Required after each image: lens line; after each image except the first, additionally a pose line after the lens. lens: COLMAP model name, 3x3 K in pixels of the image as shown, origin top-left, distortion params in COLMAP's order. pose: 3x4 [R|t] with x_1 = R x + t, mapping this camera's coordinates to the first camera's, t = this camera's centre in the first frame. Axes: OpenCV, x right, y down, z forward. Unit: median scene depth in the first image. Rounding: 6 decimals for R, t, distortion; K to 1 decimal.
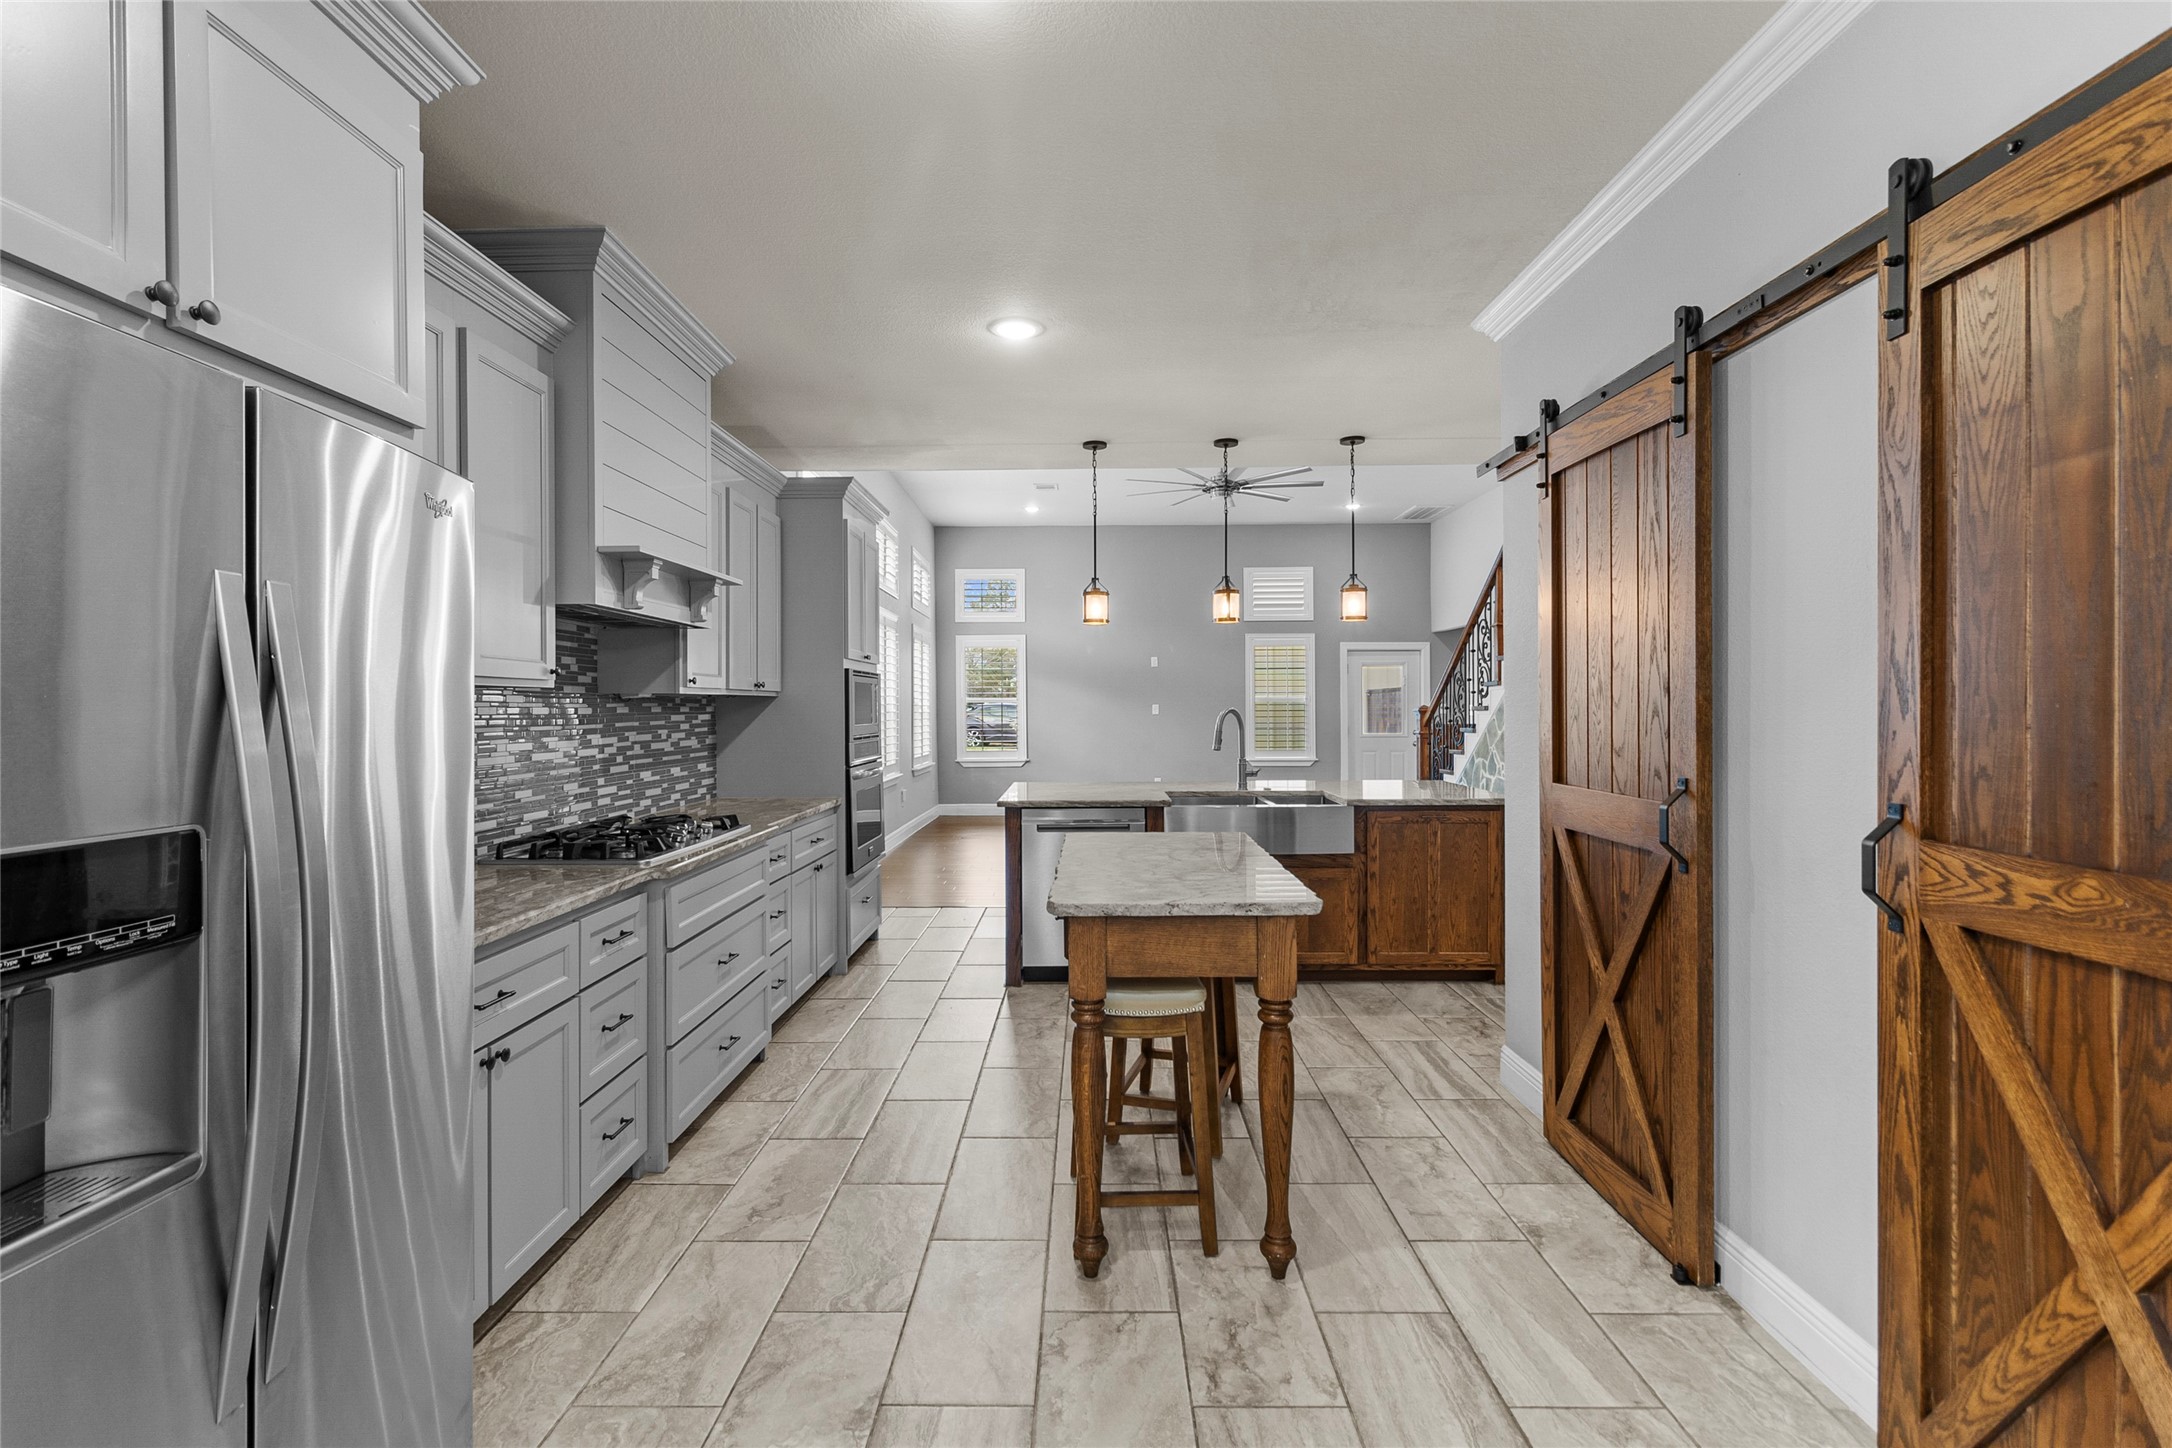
lens RADIAL K [[996.7, 0, 1079.8], [0, 996.7, 704.9], [0, 0, 1]] dist [0.002168, 0.000418]
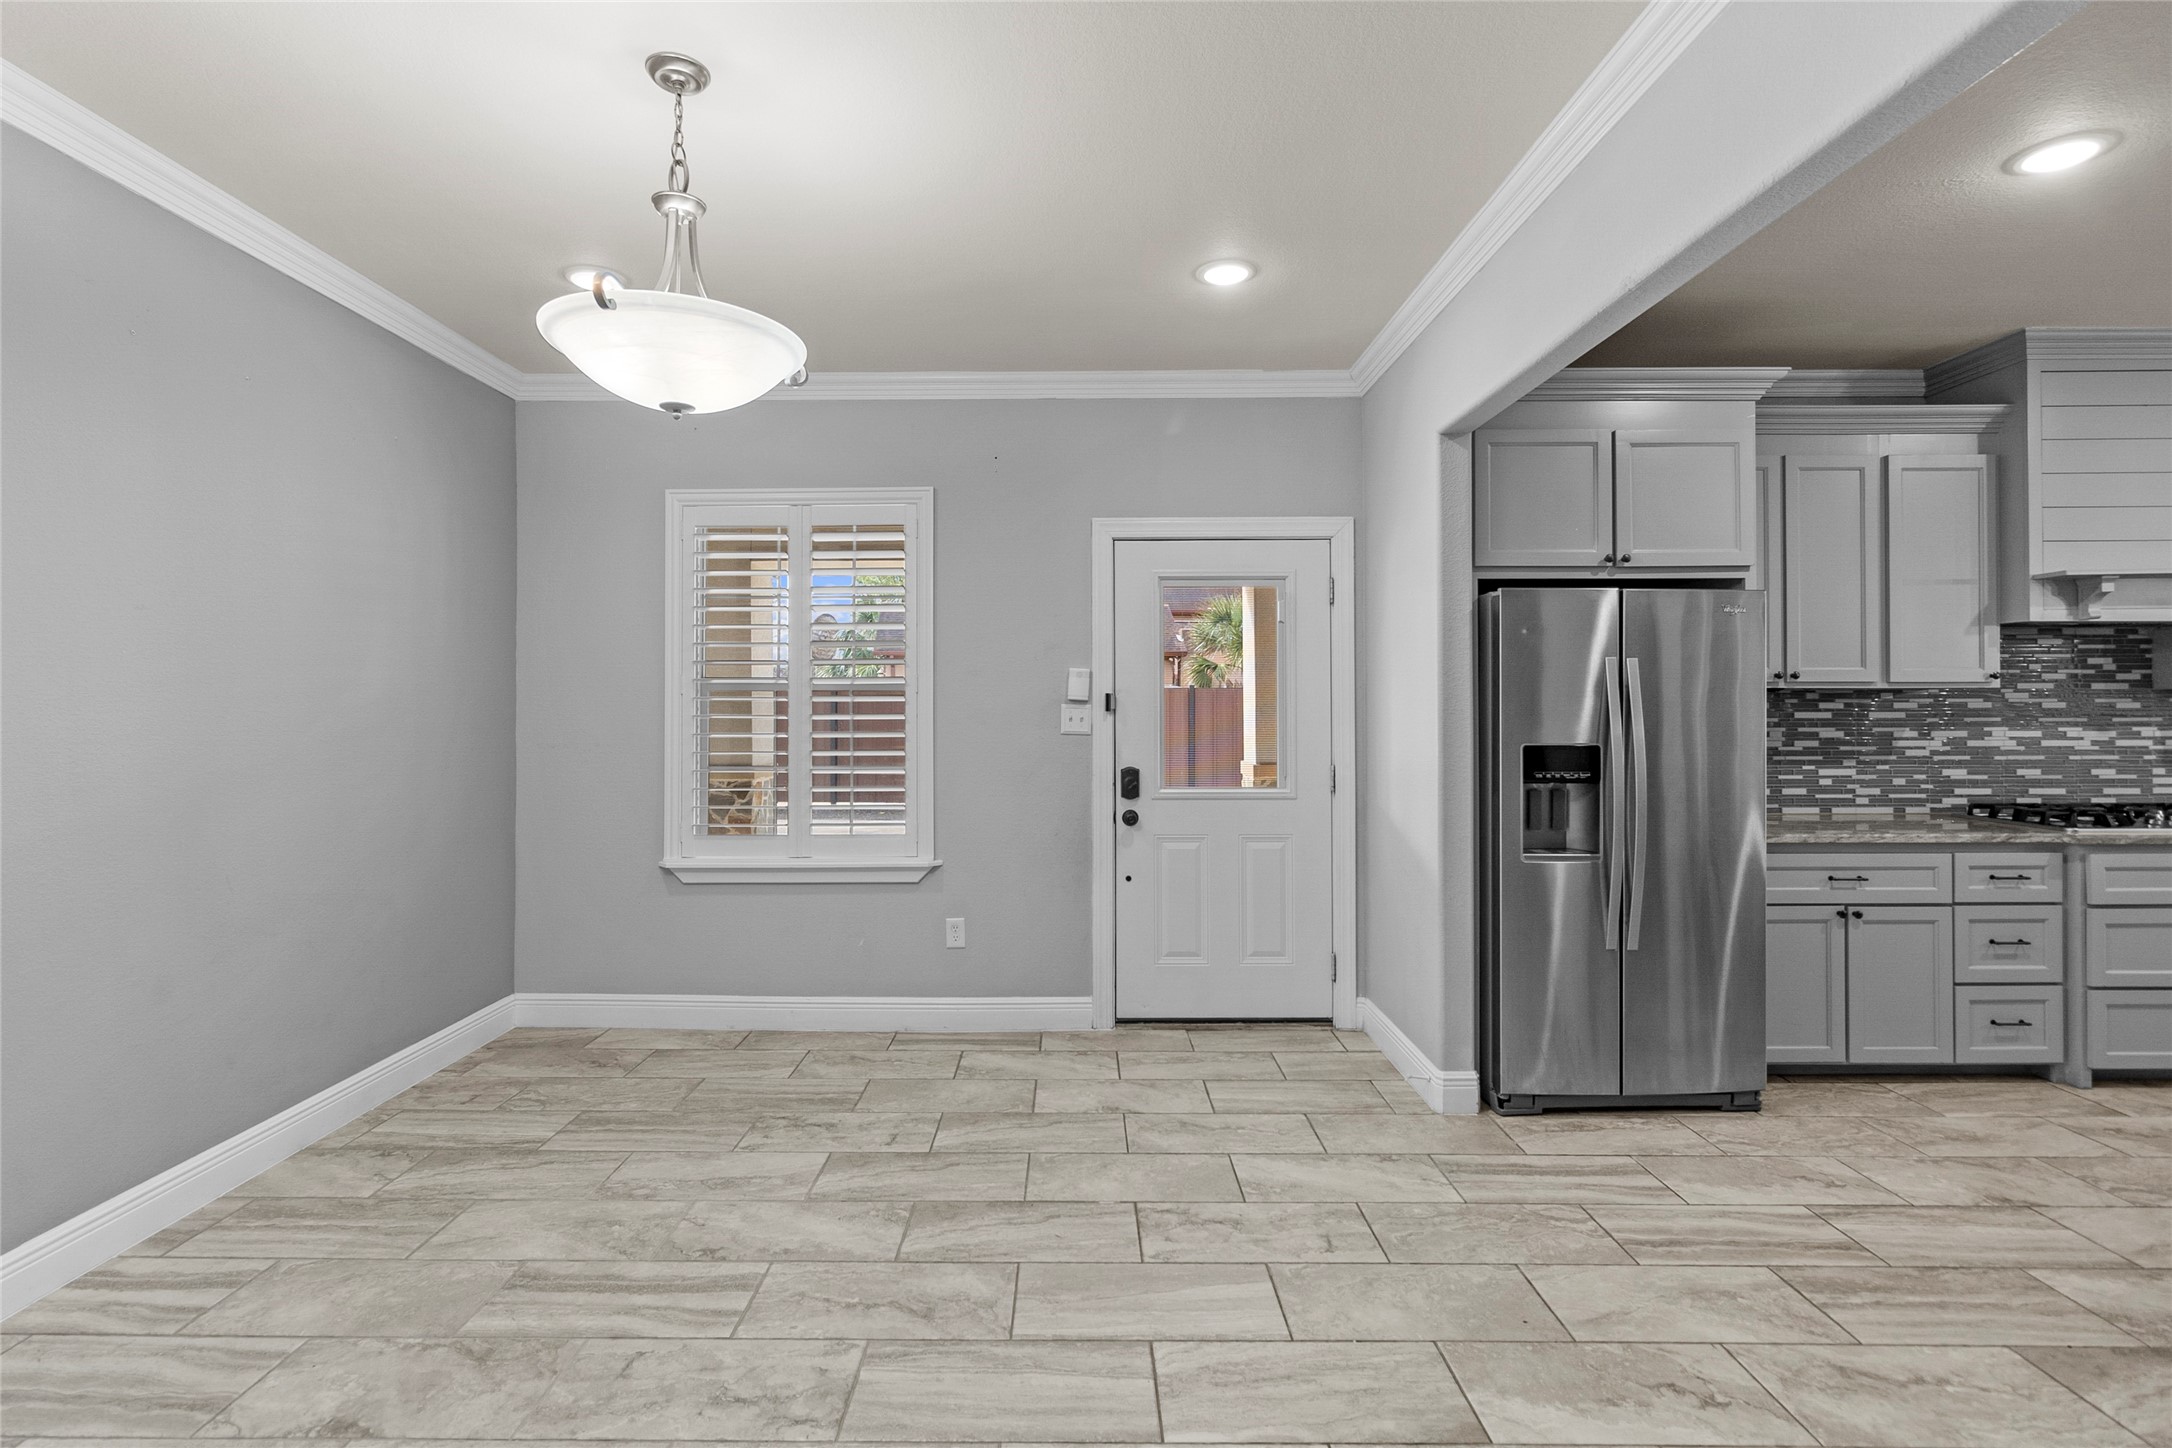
lens RADIAL K [[996.7, 0, 1079.8], [0, 996.7, 704.9], [0, 0, 1]] dist [0.002168, 0.000418]
pose [[-0.001359, 0.003295, -0.999994, 0.775510], [0.006098, 0.999976, 0.003287, -0.006305], [0.999980, -0.006093, -0.001379, -0.202321]]
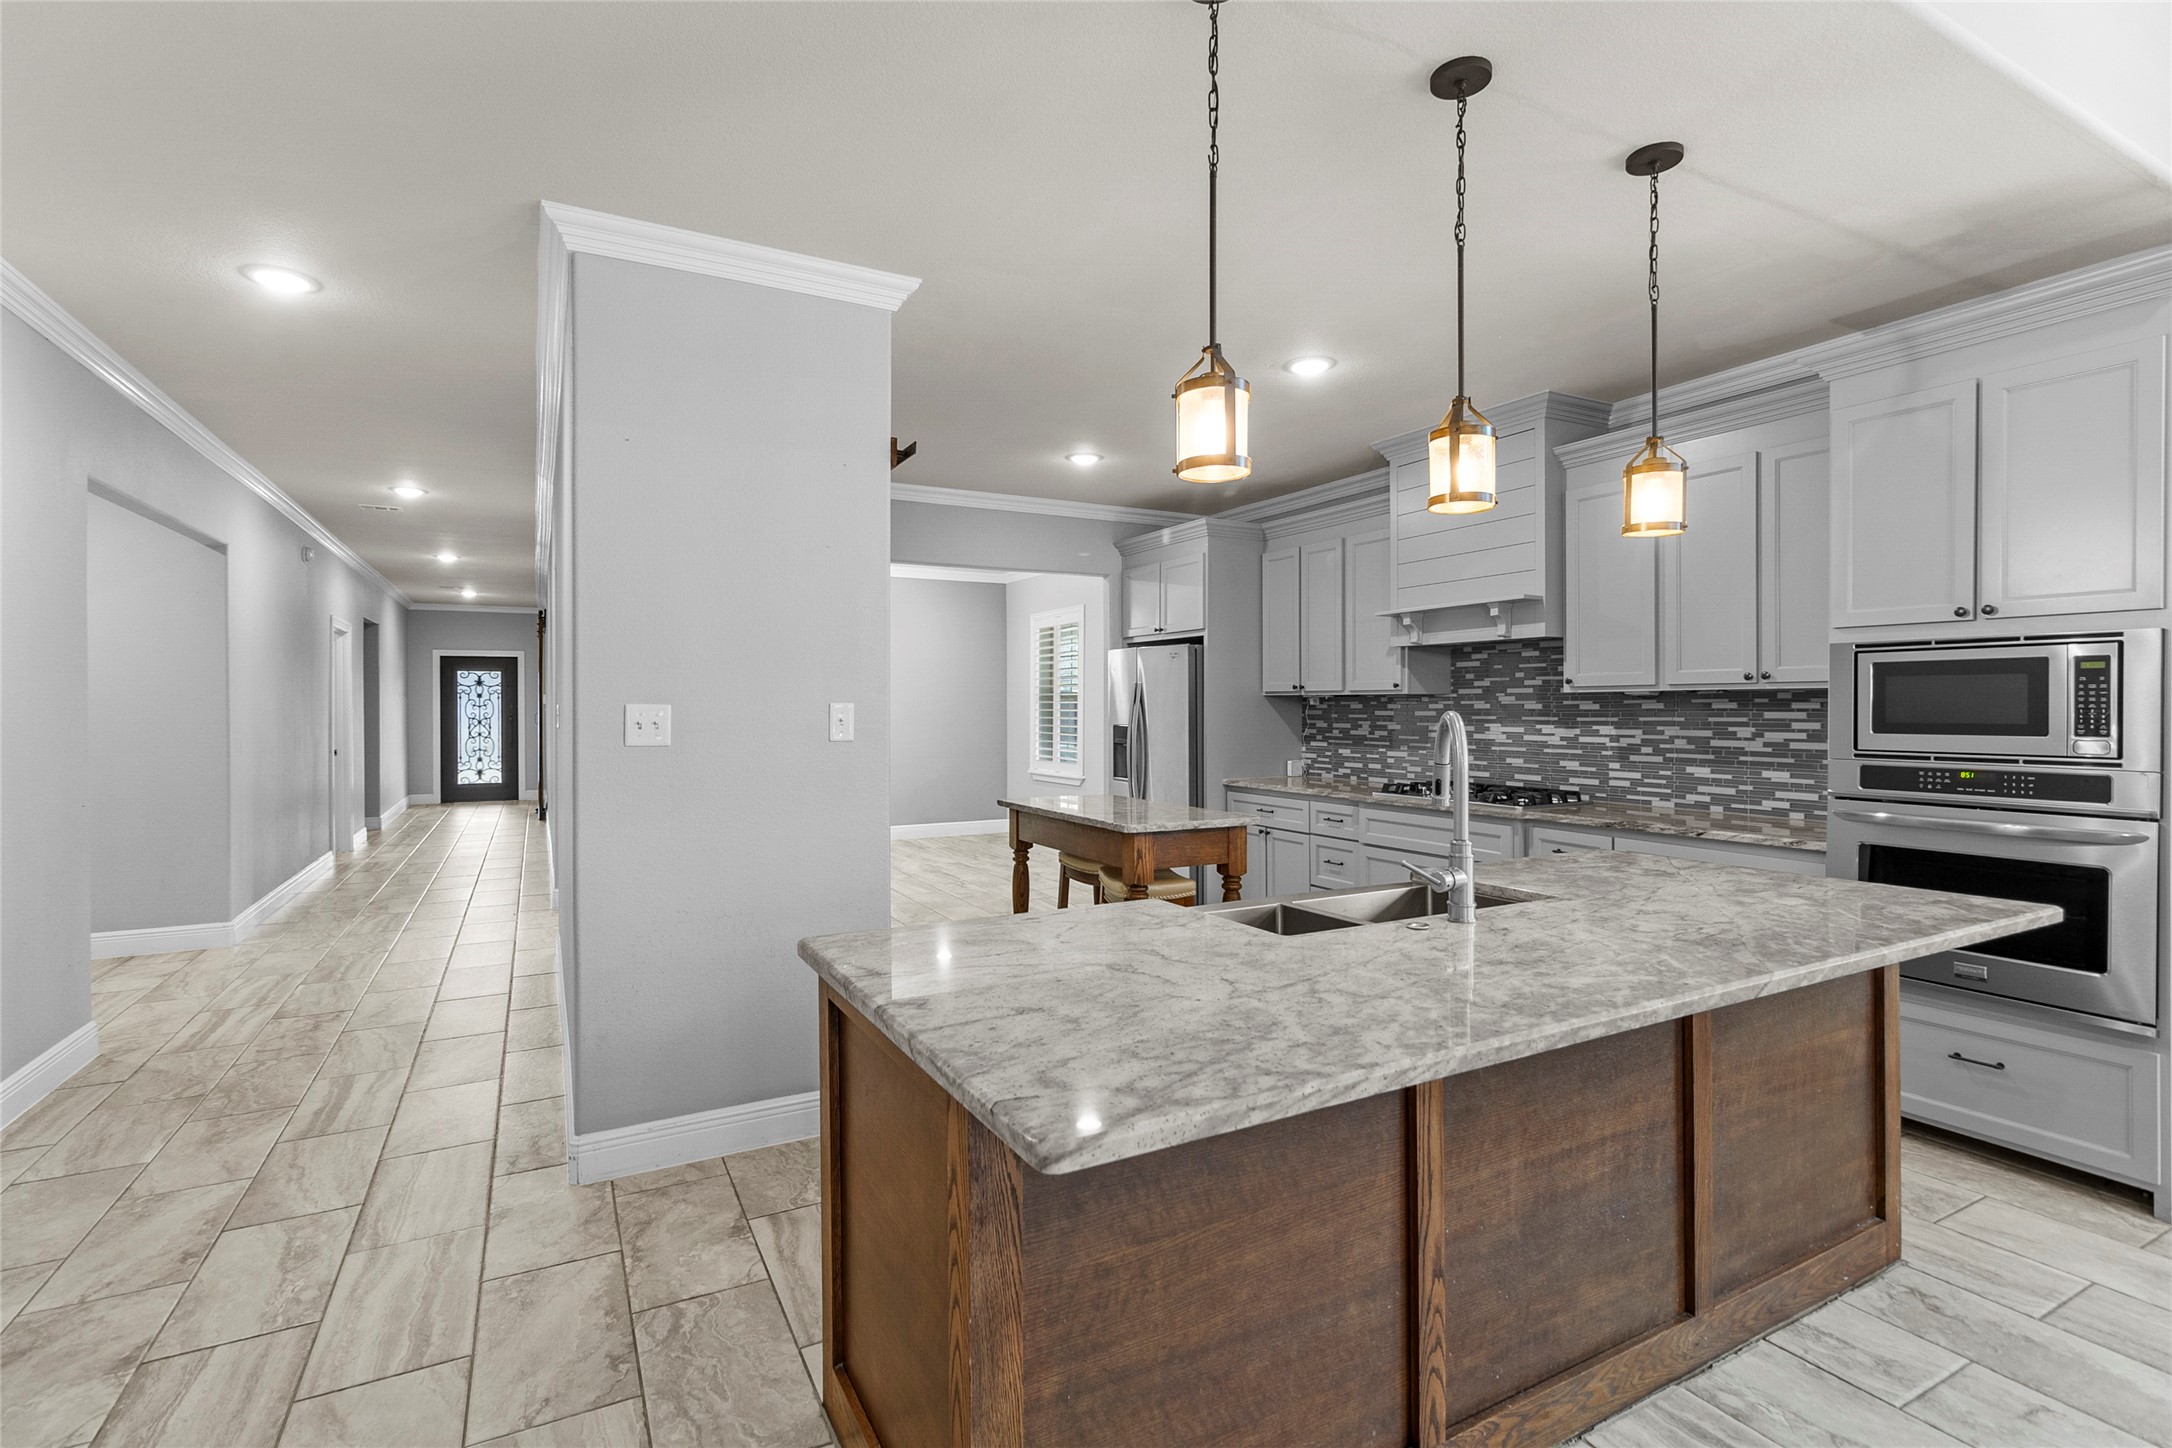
lens RADIAL K [[996.7, 0, 1079.8], [0, 996.7, 704.9], [0, 0, 1]] dist [0.002168, 0.000418]
pose [[-0.875859, 0.012687, -0.482401, 0.857969], [0.013283, 0.999909, 0.002180, -0.009355], [0.482385, -0.004499, -0.875948, 2.274082]]
